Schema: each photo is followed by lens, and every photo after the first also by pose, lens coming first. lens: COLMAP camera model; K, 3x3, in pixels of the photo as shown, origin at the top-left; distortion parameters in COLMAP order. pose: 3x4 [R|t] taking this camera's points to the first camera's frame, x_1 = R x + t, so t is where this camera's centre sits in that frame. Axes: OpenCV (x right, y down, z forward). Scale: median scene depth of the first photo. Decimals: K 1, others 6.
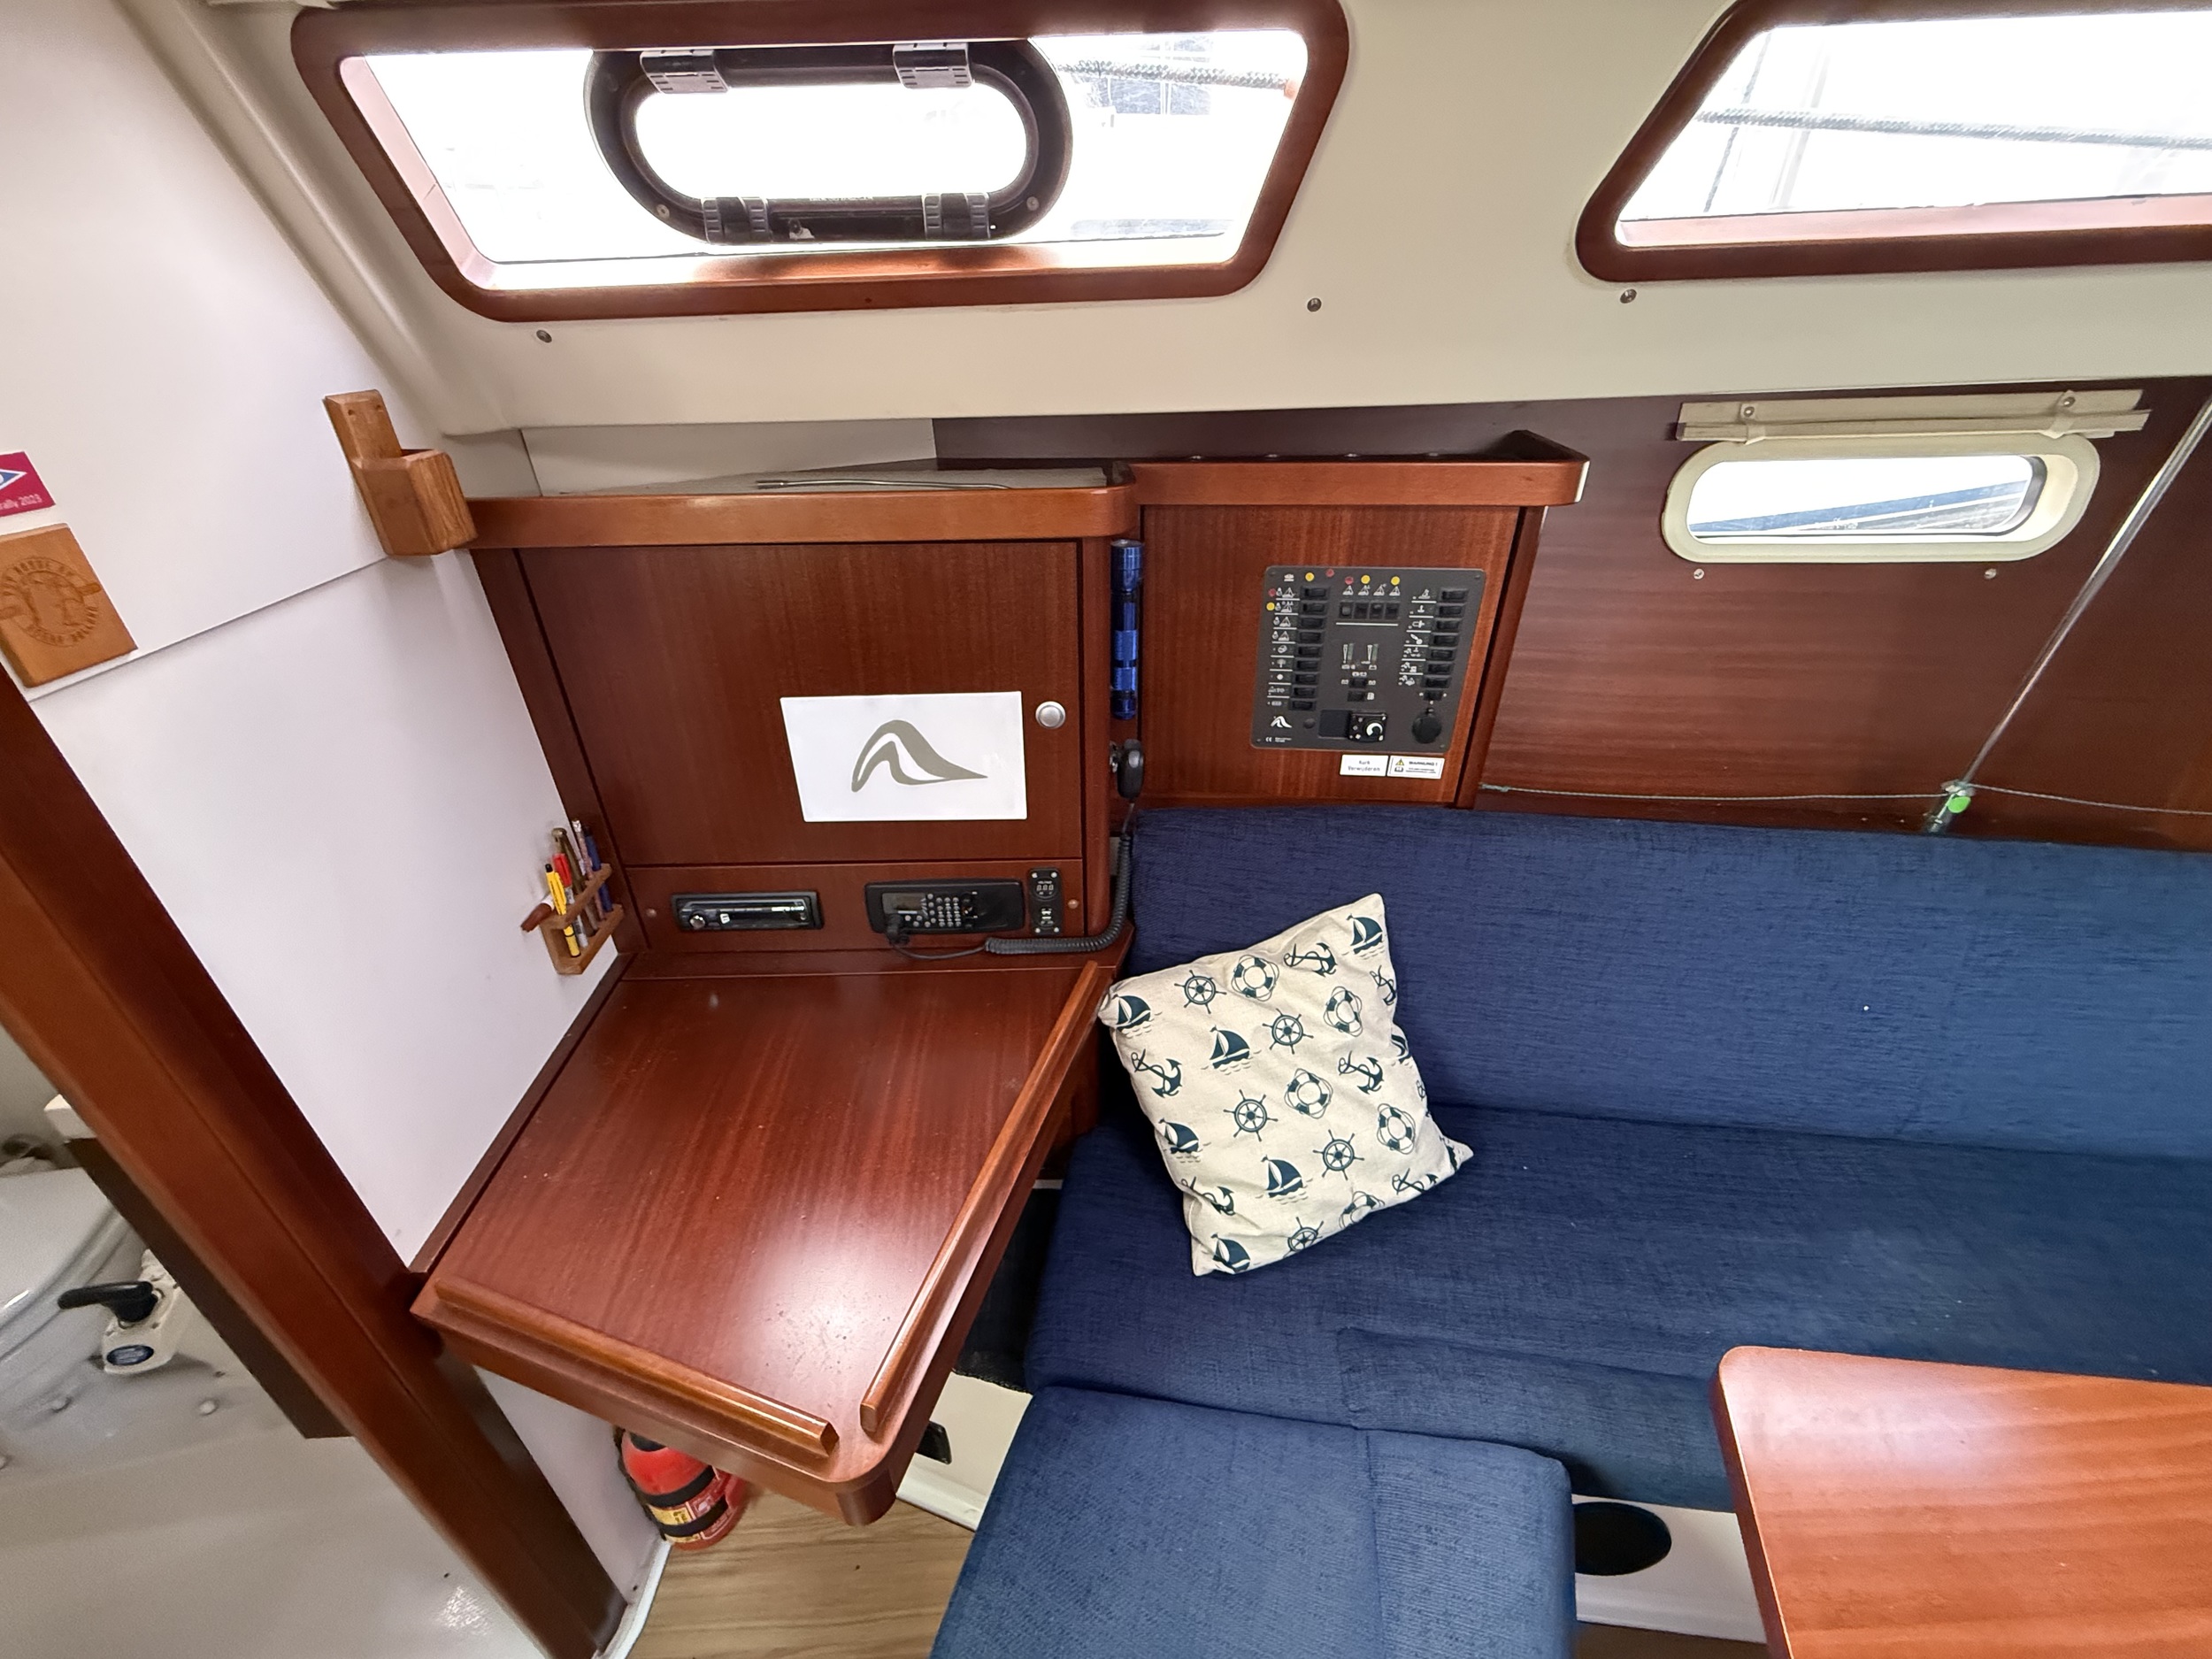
lens RADIAL K [[882.0, 0, 1098.6], [0, 882.0, 828.8], [0, 0, 1]] dist [-0.000207, -0.000079]
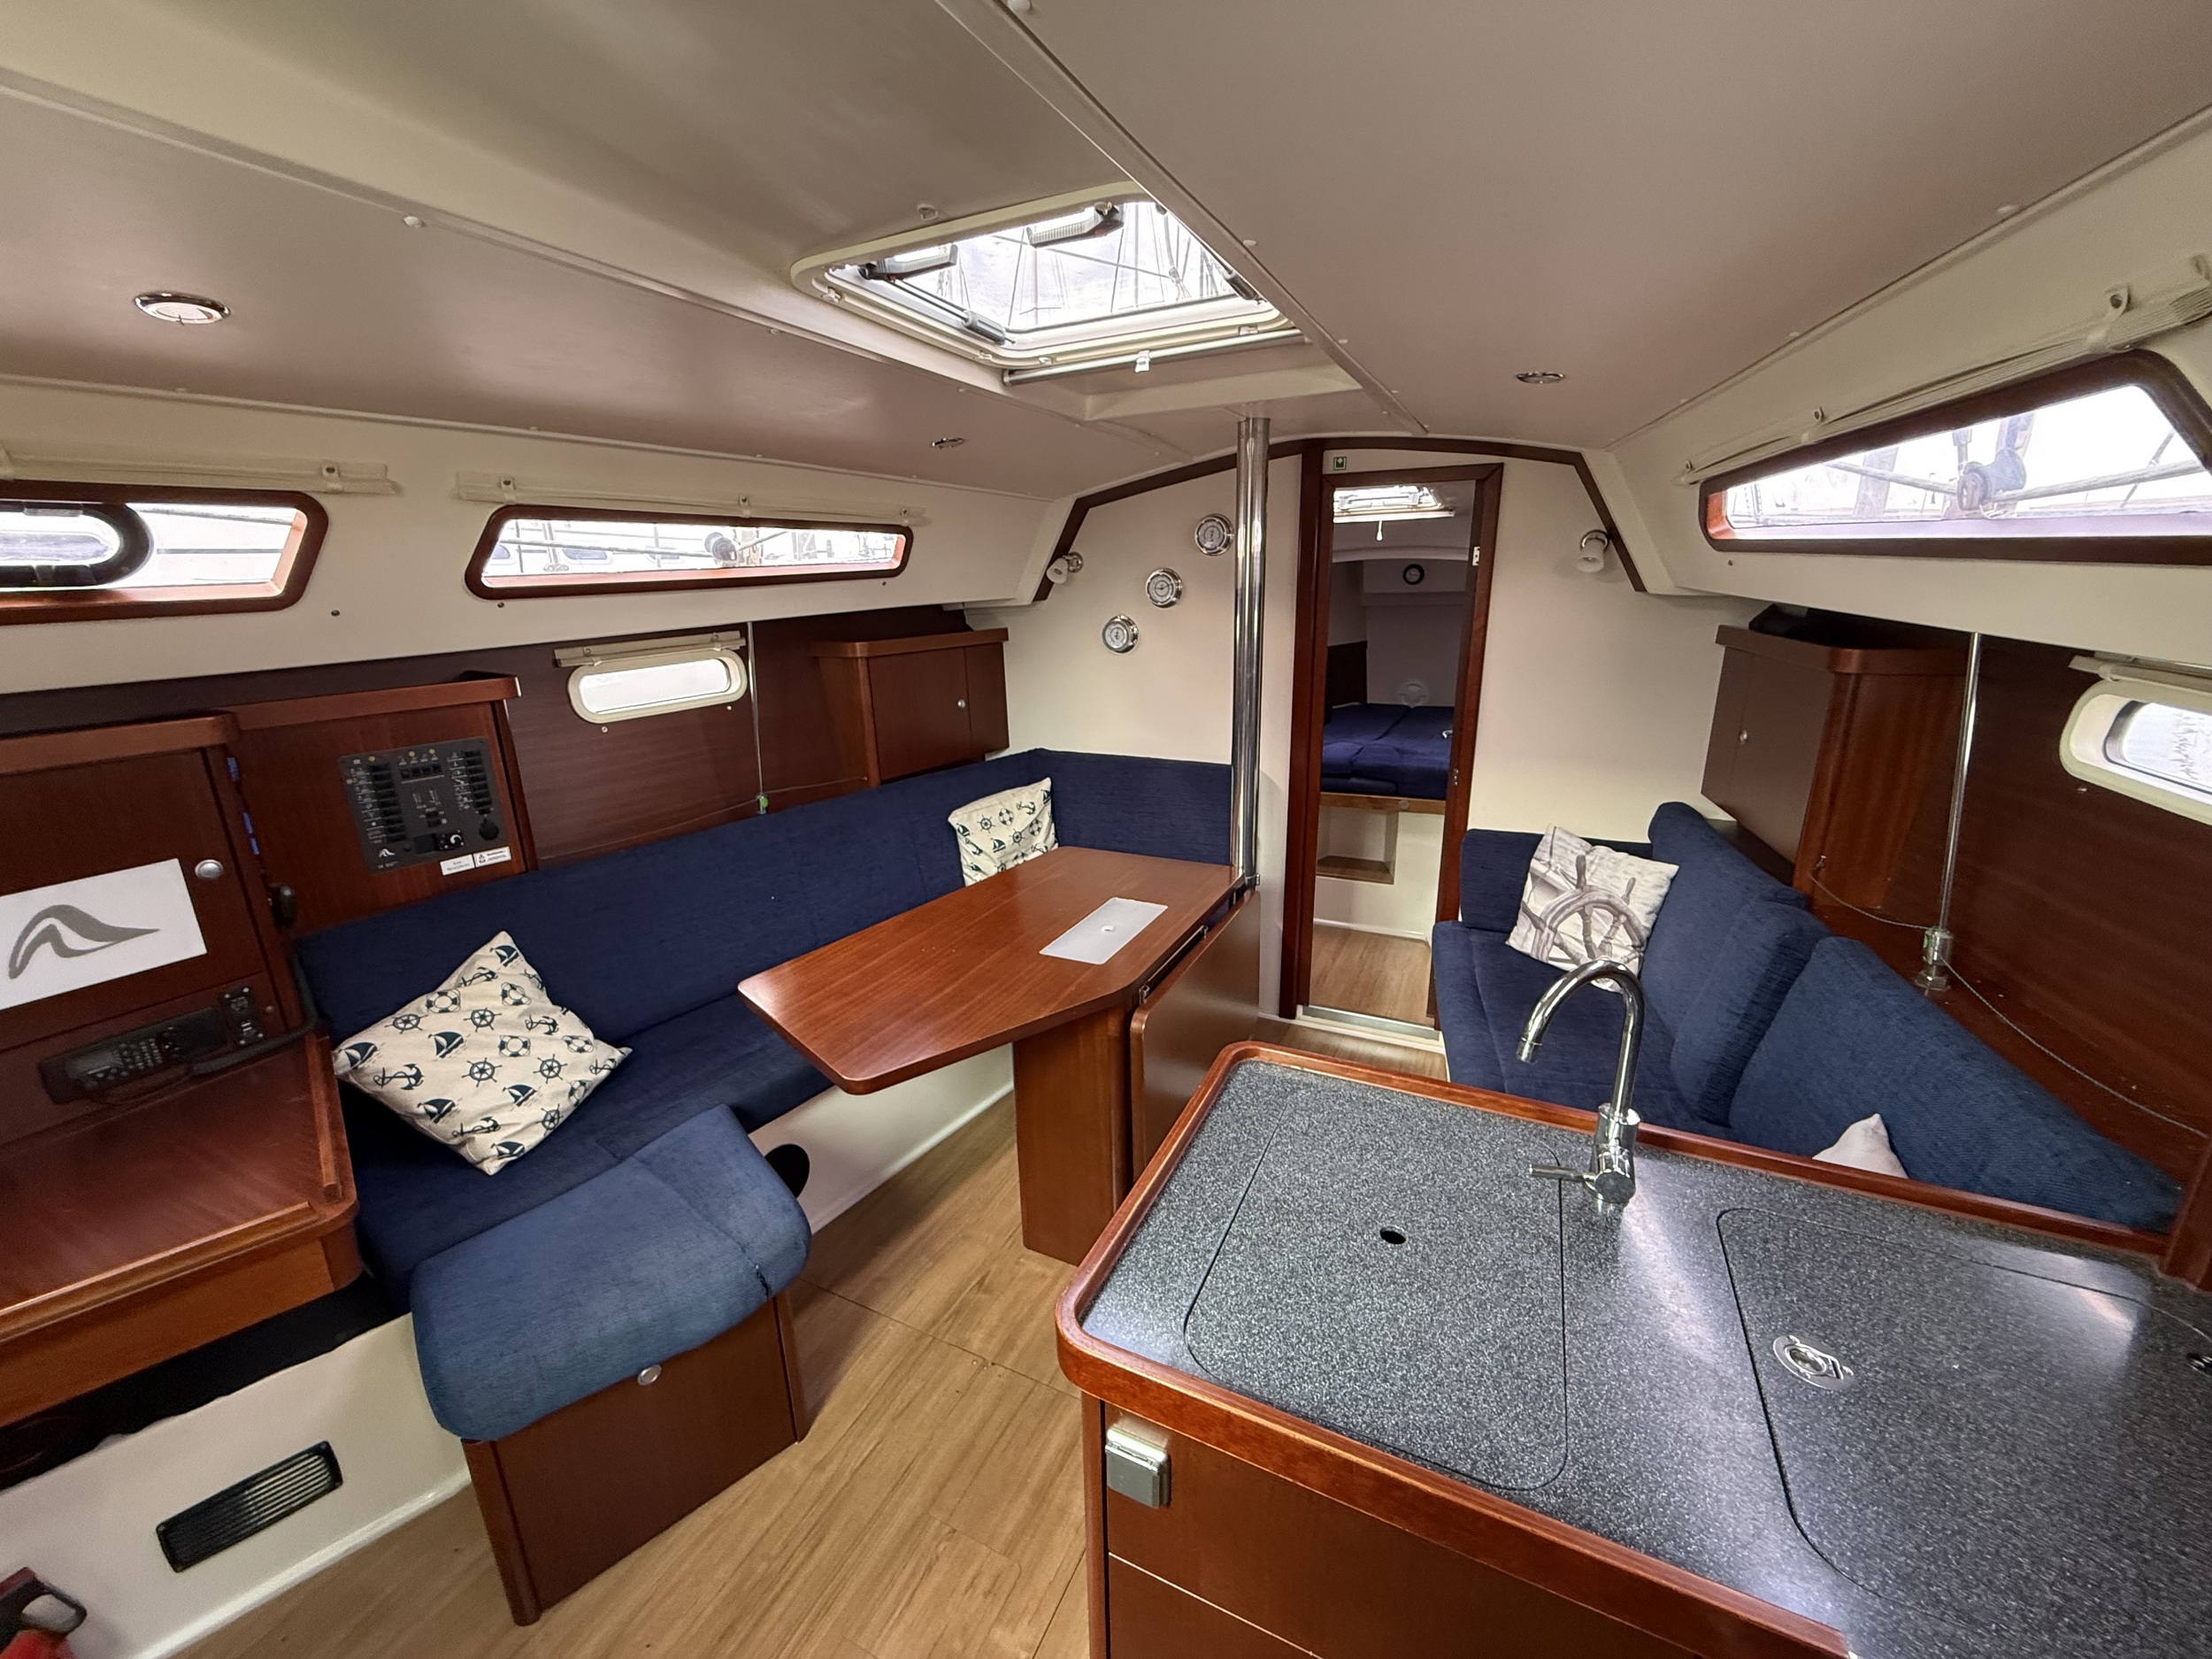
lens RADIAL K [[882.0, 0, 1098.6], [0, 882.0, 828.8], [0, 0, 1]] dist [-0.000207, -0.000079]
pose [[0.487397, -0.242587, 0.838806, -0.488214], [0.463379, 0.886065, -0.012997, 0.457616], [-0.740083, 0.395020, 0.544276, -0.807319]]
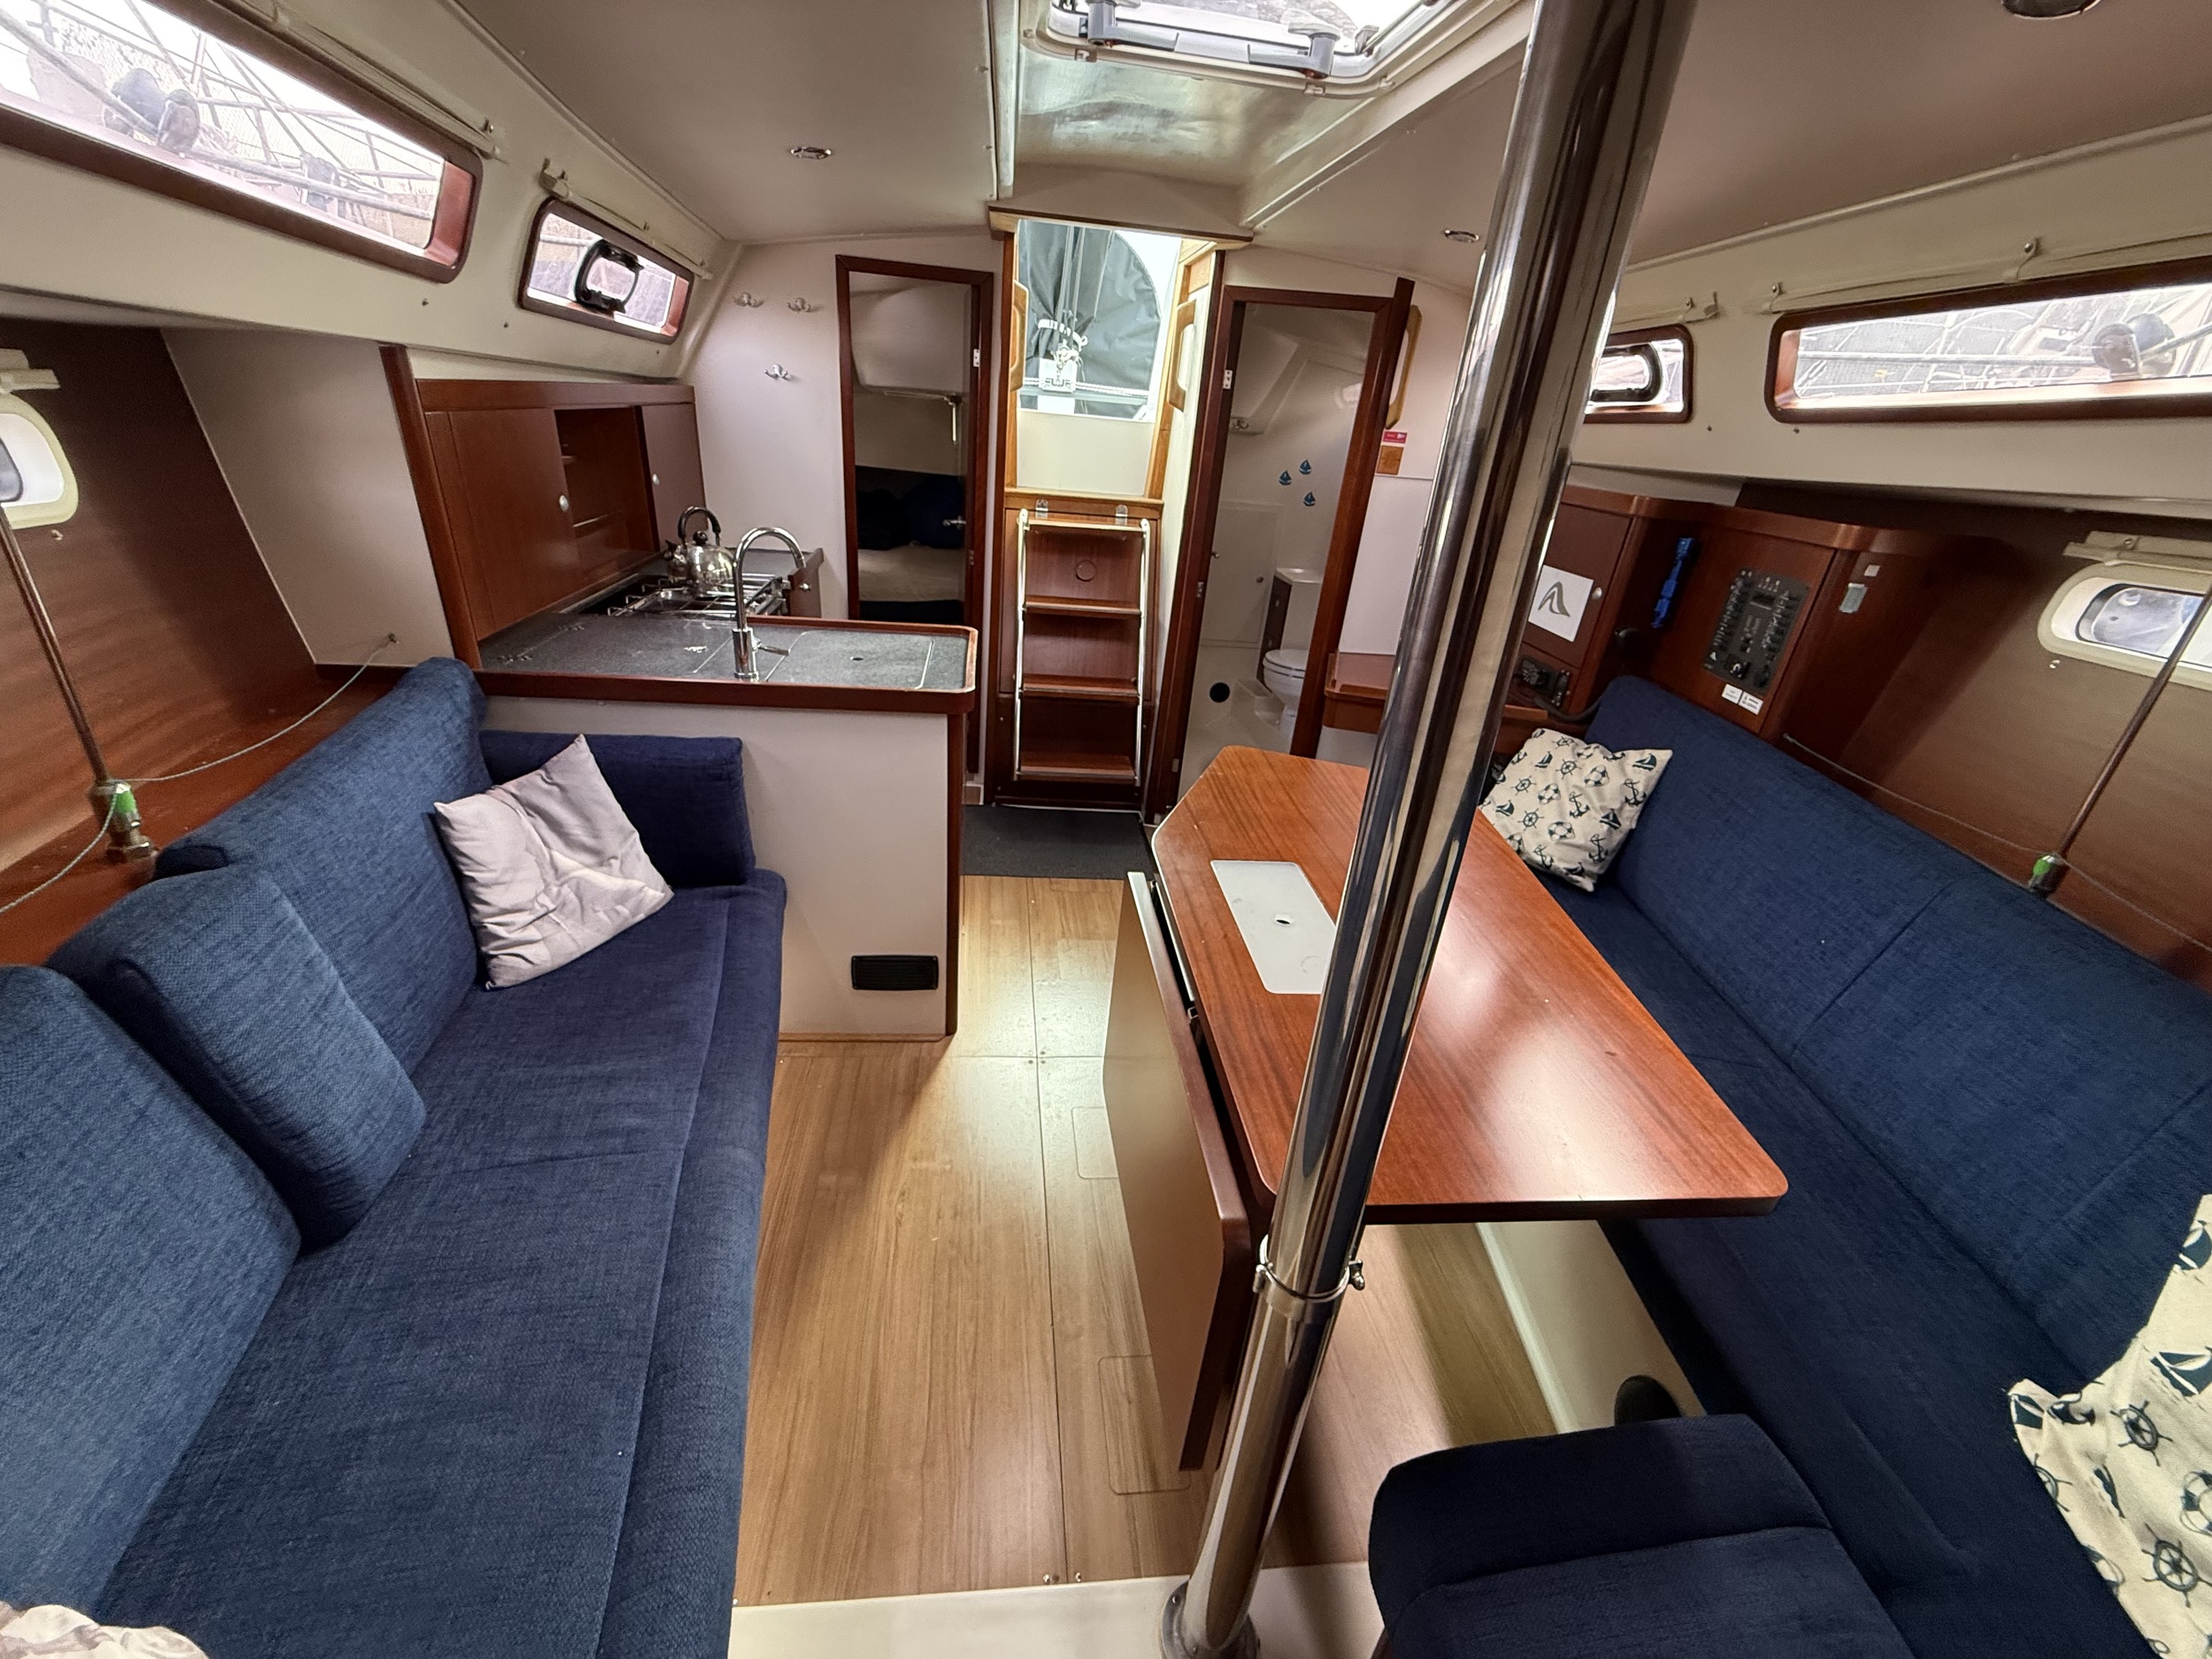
lens RADIAL K [[883.8, 0, 1099.9], [0, 883.8, 832.0], [0, 0, 1]] dist [0.000616, -0.000414]
pose [[0.056118, 0.449108, -0.891713, 1.987027], [-0.585181, 0.738433, 0.335082, 0.283364], [0.808959, 0.503009, 0.304249, -0.391399]]
